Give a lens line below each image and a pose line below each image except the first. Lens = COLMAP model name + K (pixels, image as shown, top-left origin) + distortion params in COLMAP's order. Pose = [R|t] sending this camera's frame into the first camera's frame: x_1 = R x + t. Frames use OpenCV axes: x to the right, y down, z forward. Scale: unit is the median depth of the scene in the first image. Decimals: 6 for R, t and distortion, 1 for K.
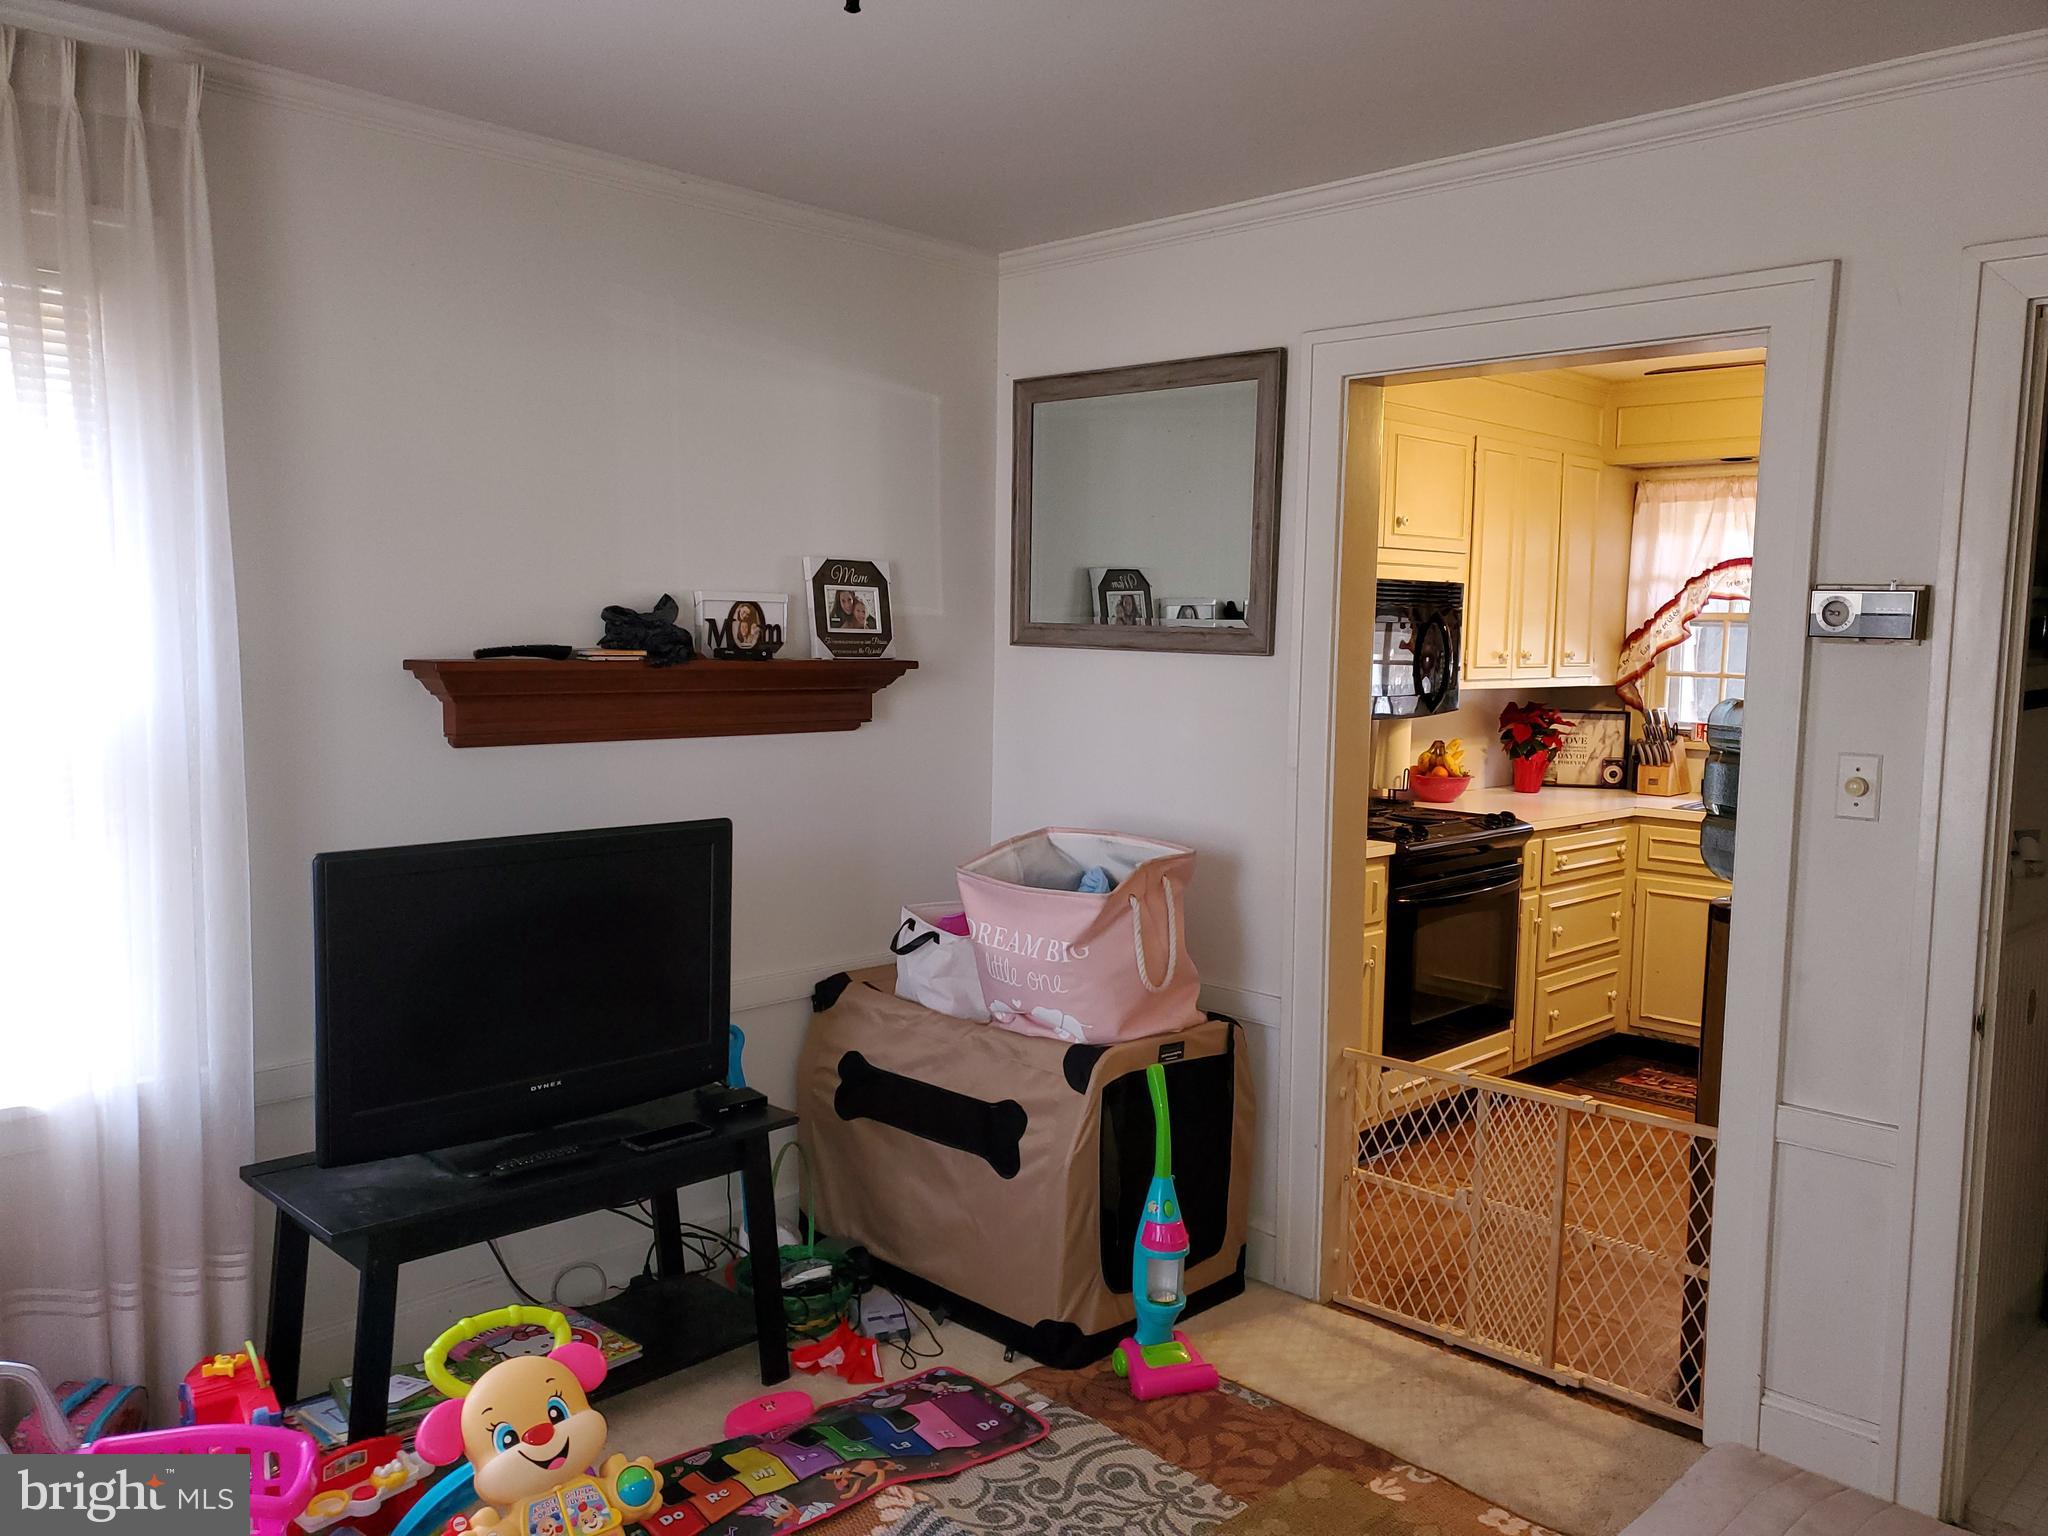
lens RADIAL K [[1617.0, 0, 1026.4], [0, 1617.0, 777.1], [0, 0, 1]] dist [0.017294, -0.001069]
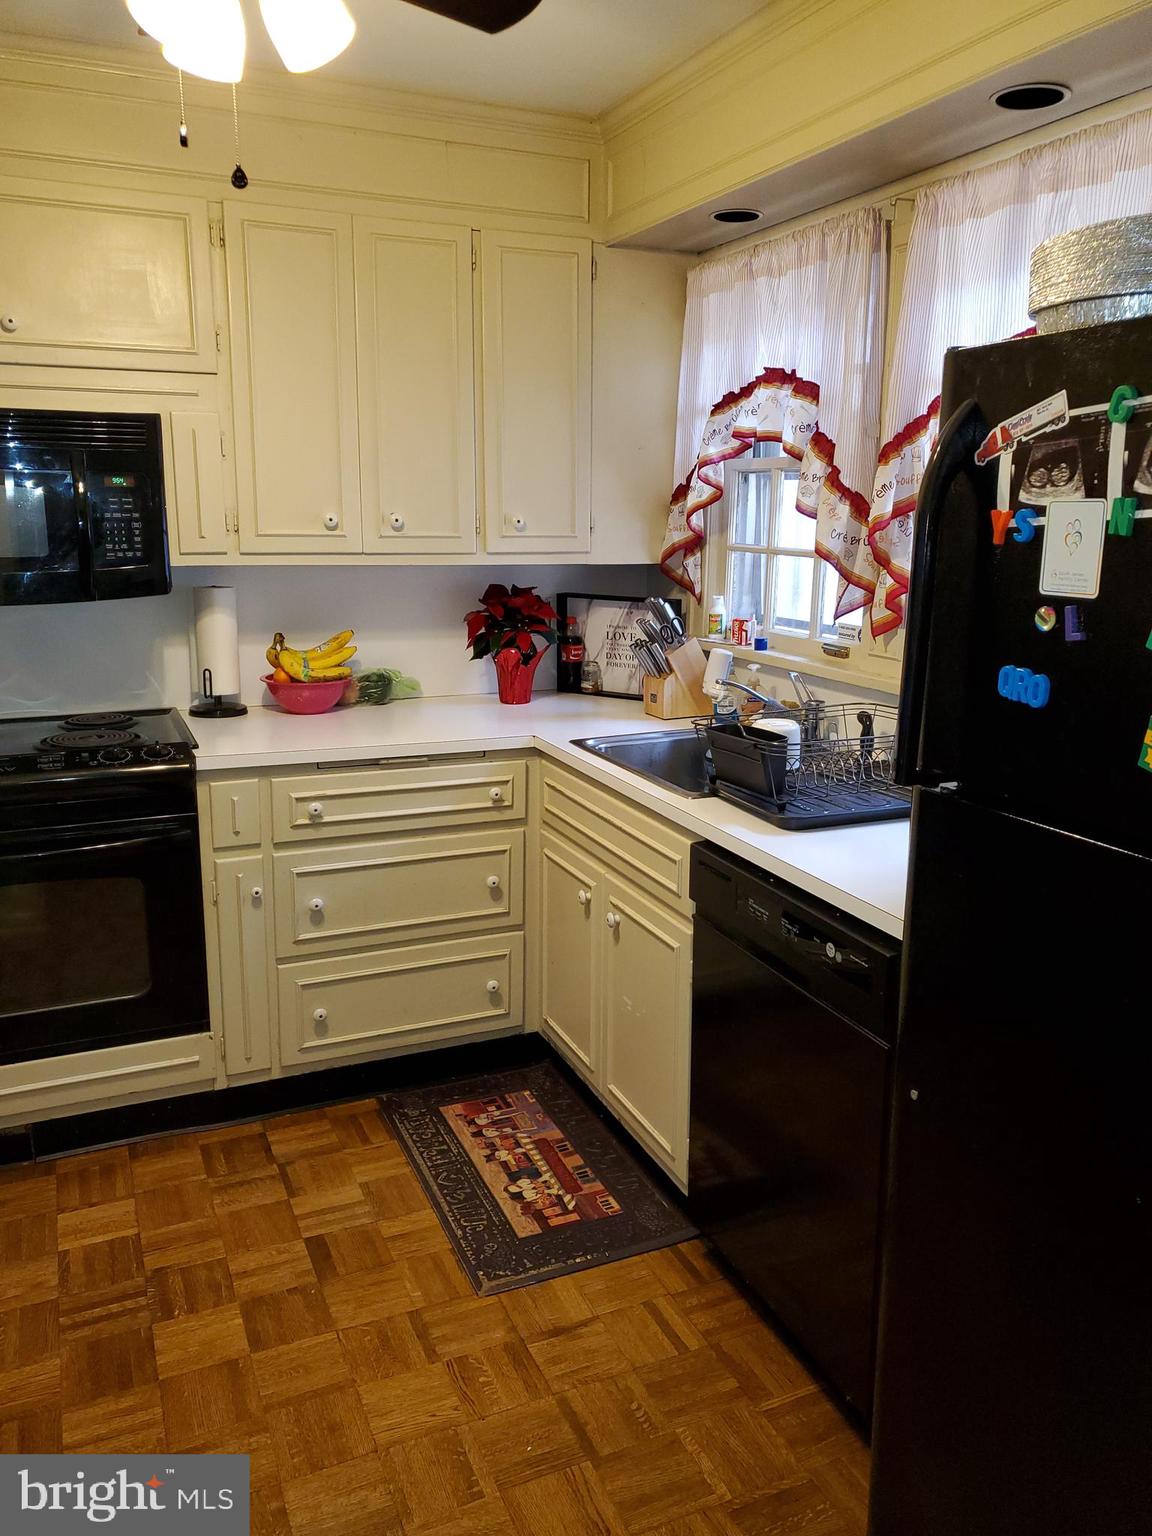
lens RADIAL K [[1212.7, 0, 575.9], [0, 1212.7, 759.0], [0, 0, 1]] dist [0.017294, -0.001069]
pose [[0.925510, 0.069576, -0.372277, 0.597052], [-0.026739, 0.992532, 0.119022, -0.035626], [0.377778, -0.100201, 0.920458, 0.518283]]
